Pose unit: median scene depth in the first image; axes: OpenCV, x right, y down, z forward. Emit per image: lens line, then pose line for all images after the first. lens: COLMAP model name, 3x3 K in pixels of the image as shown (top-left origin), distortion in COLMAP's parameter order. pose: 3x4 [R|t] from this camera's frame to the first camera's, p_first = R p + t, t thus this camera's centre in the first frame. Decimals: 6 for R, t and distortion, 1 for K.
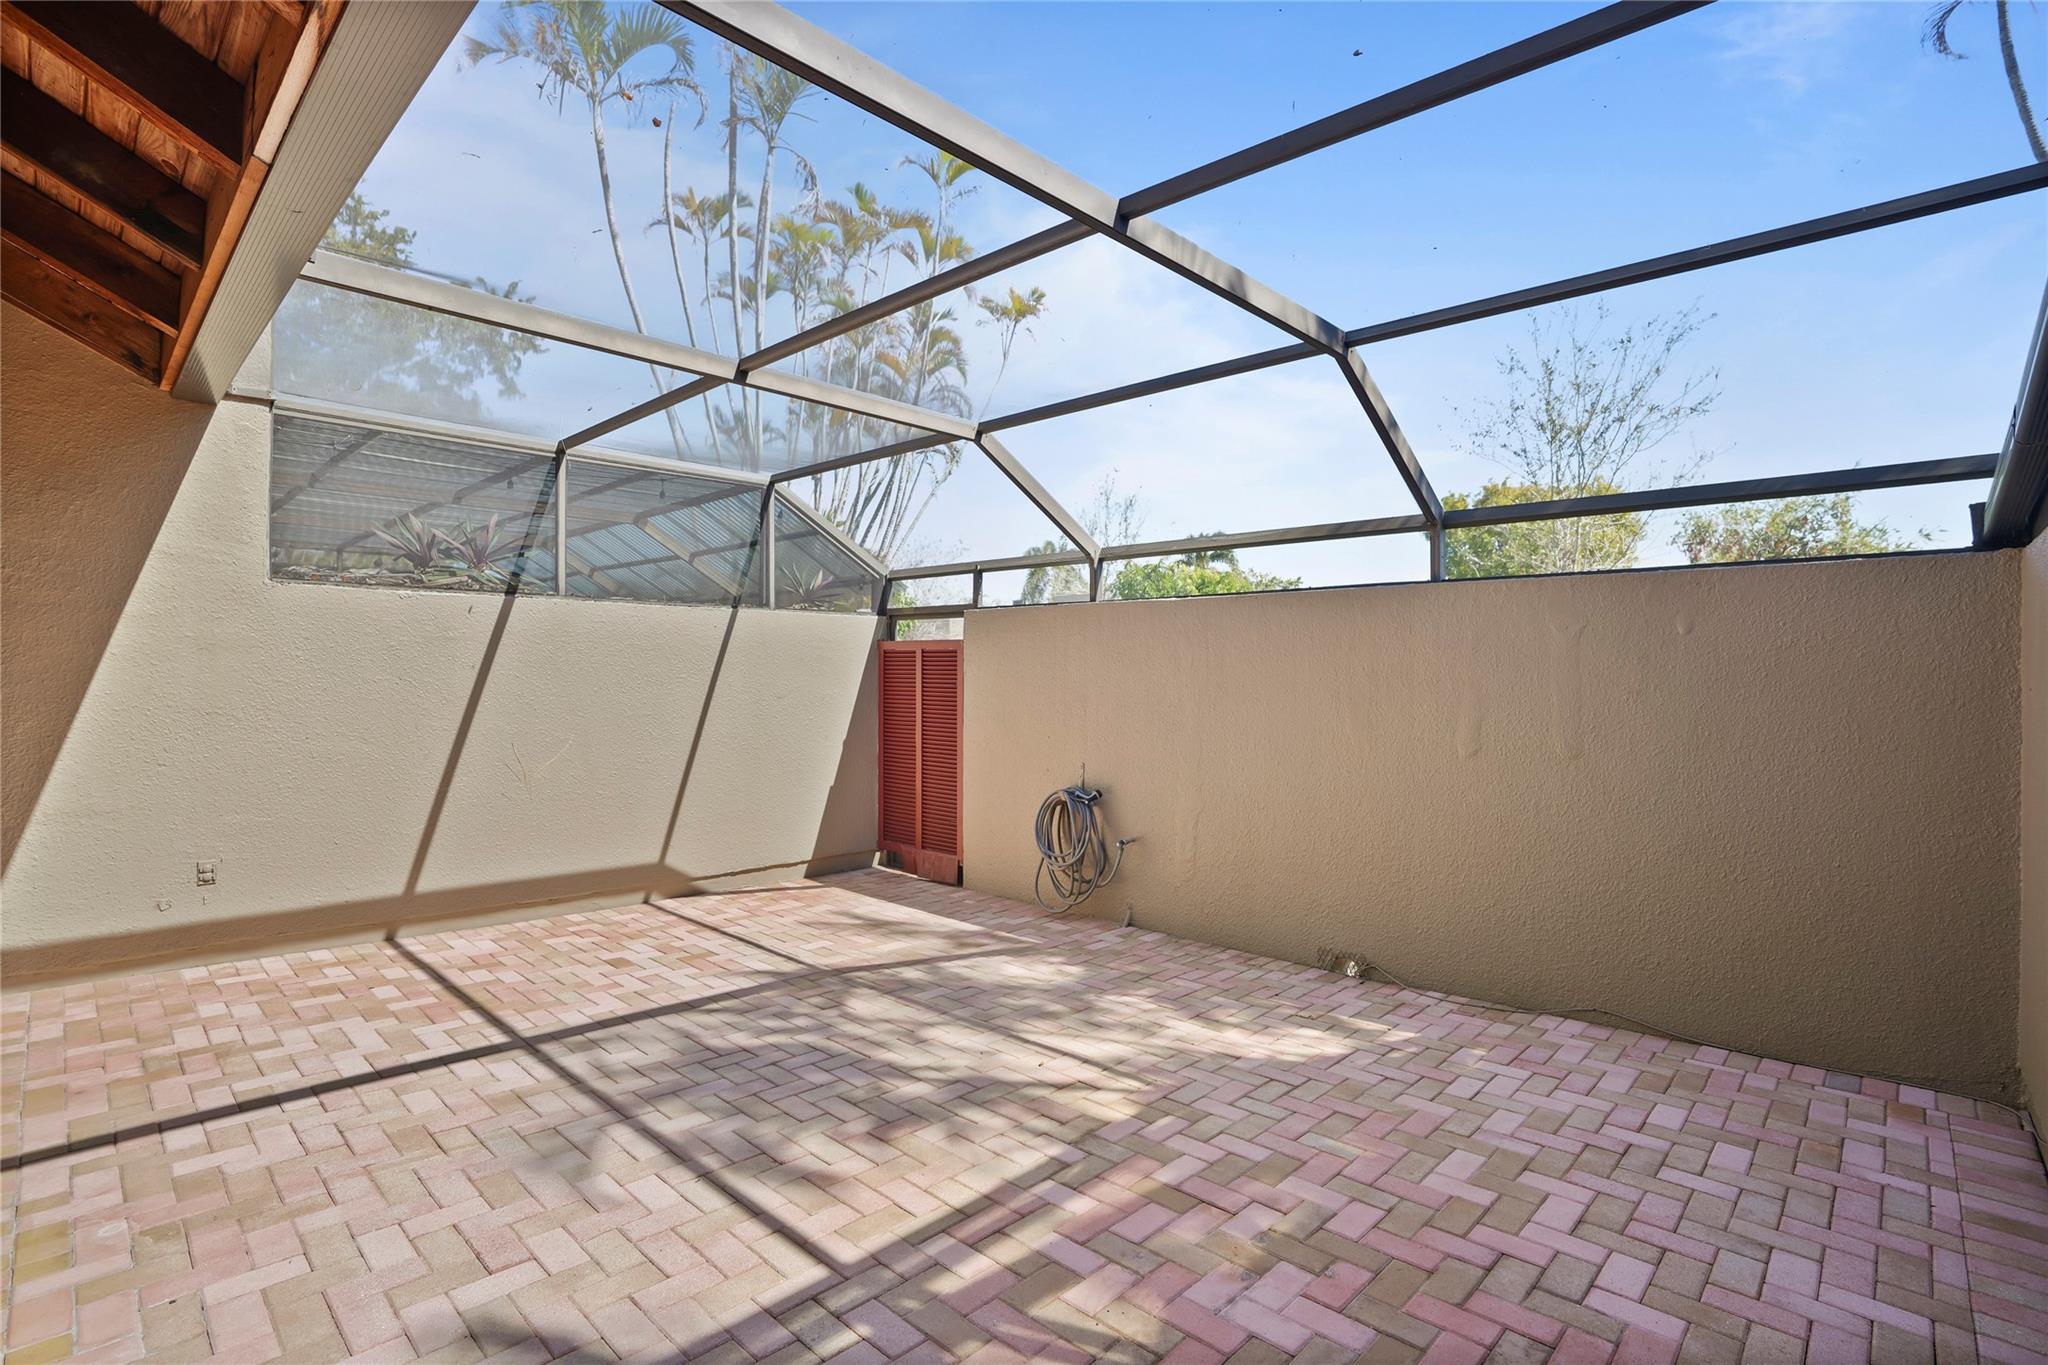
lens RADIAL K [[941.2, 0, 1030.6], [0, 941.2, 689.7], [0, 0, 1]] dist [-0.019222, 0.004526]
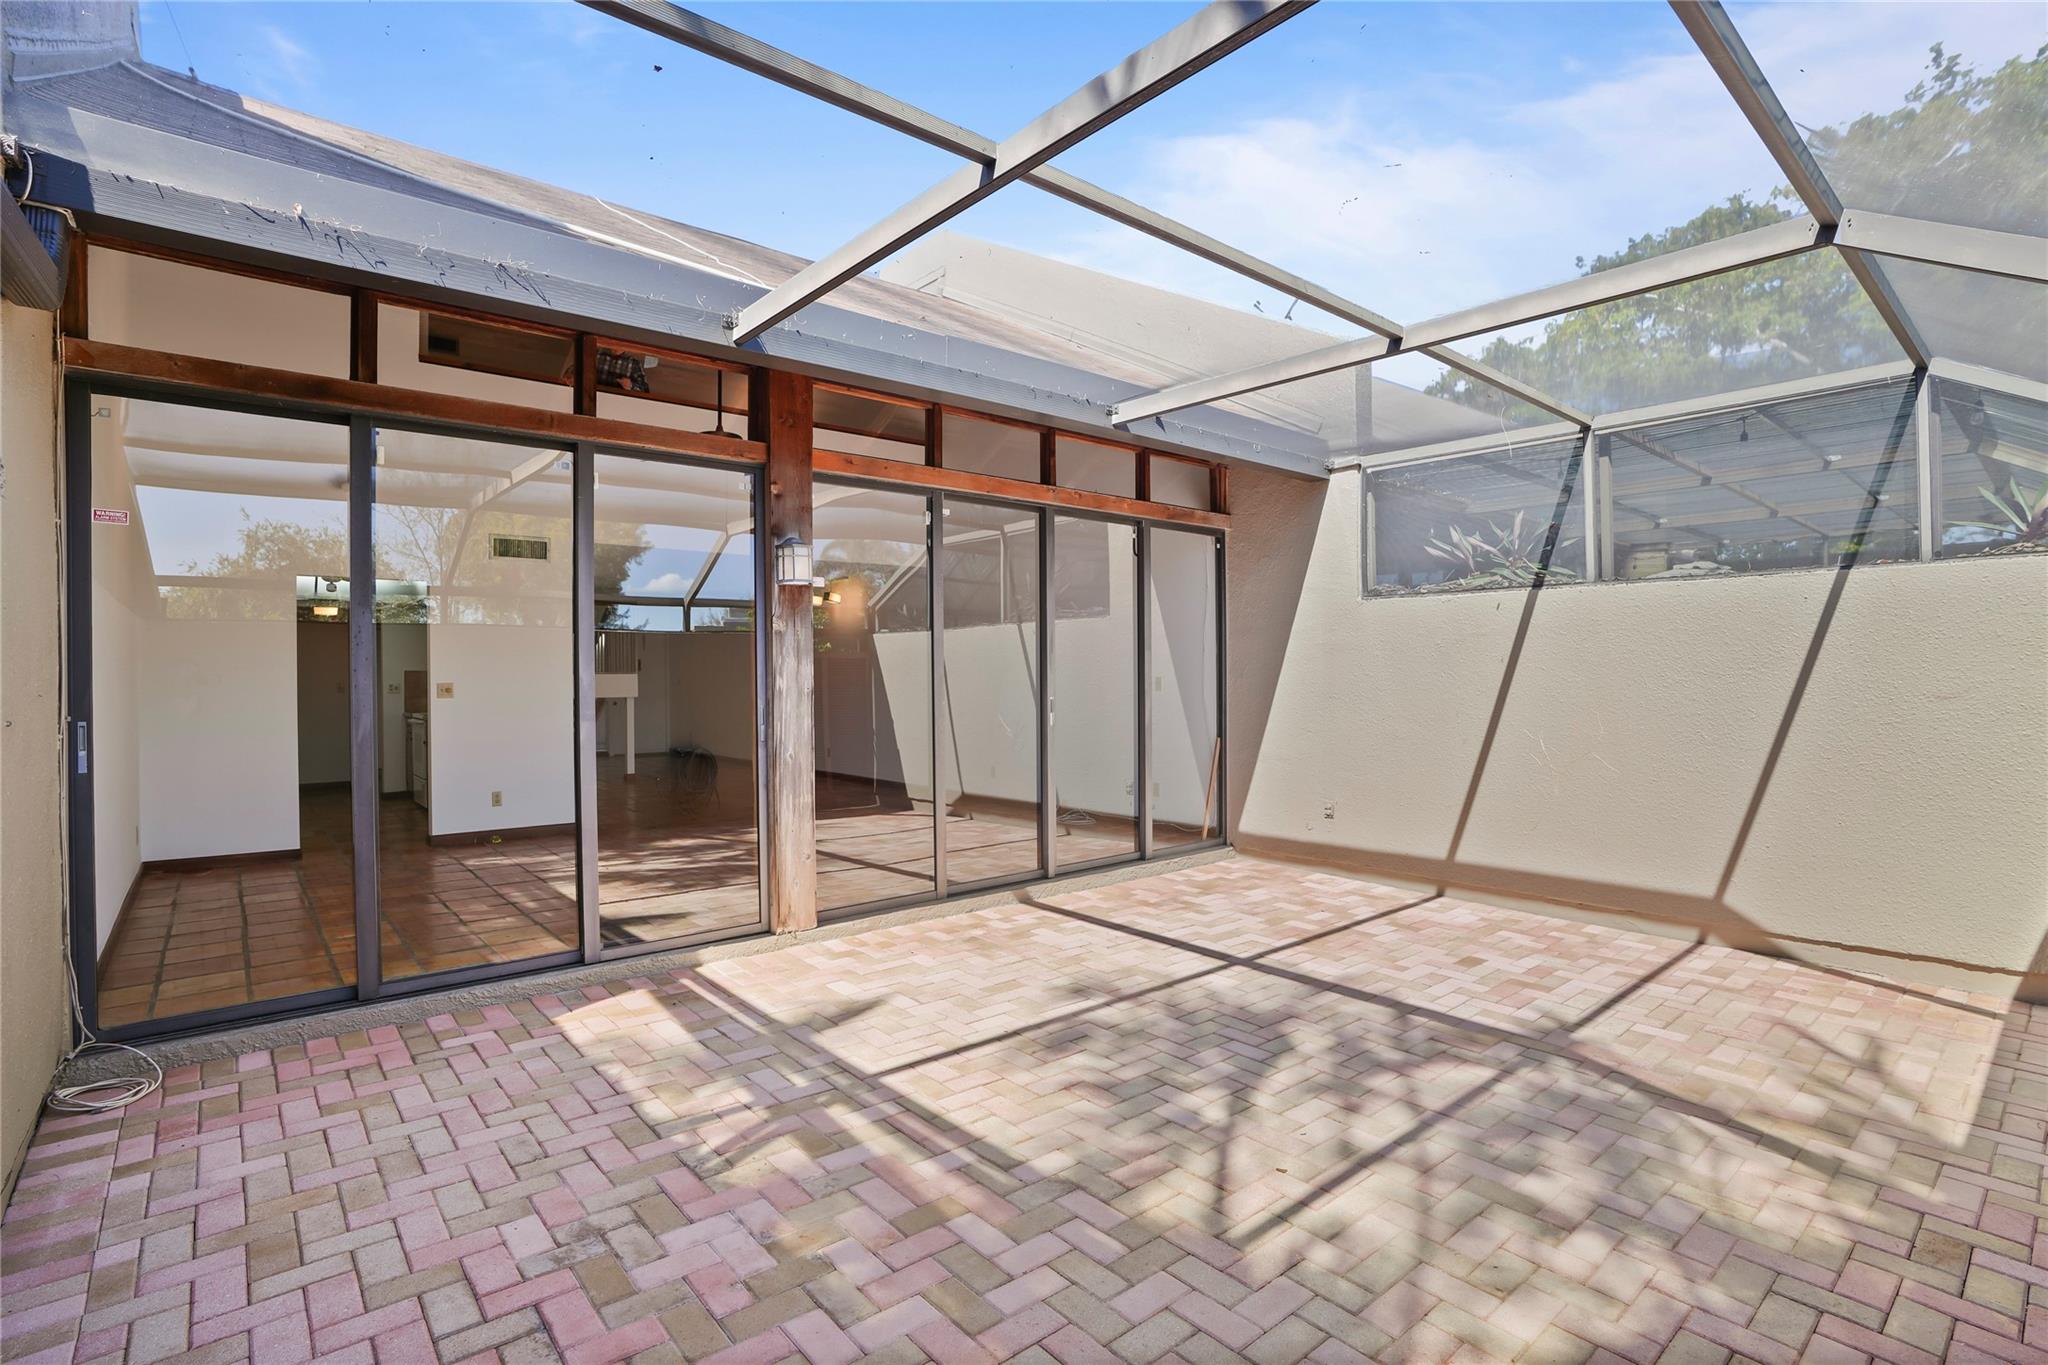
lens RADIAL K [[941.2, 0, 1028.6], [0, 941.2, 679.3], [0, 0, 1]] dist [-0.019222, 0.004526]
pose [[-0.081259, -0.009698, -0.996646, 0.779559], [0.001909, 0.999949, -0.009885, 0.010091], [0.996691, -0.002706, -0.081236, 0.857380]]
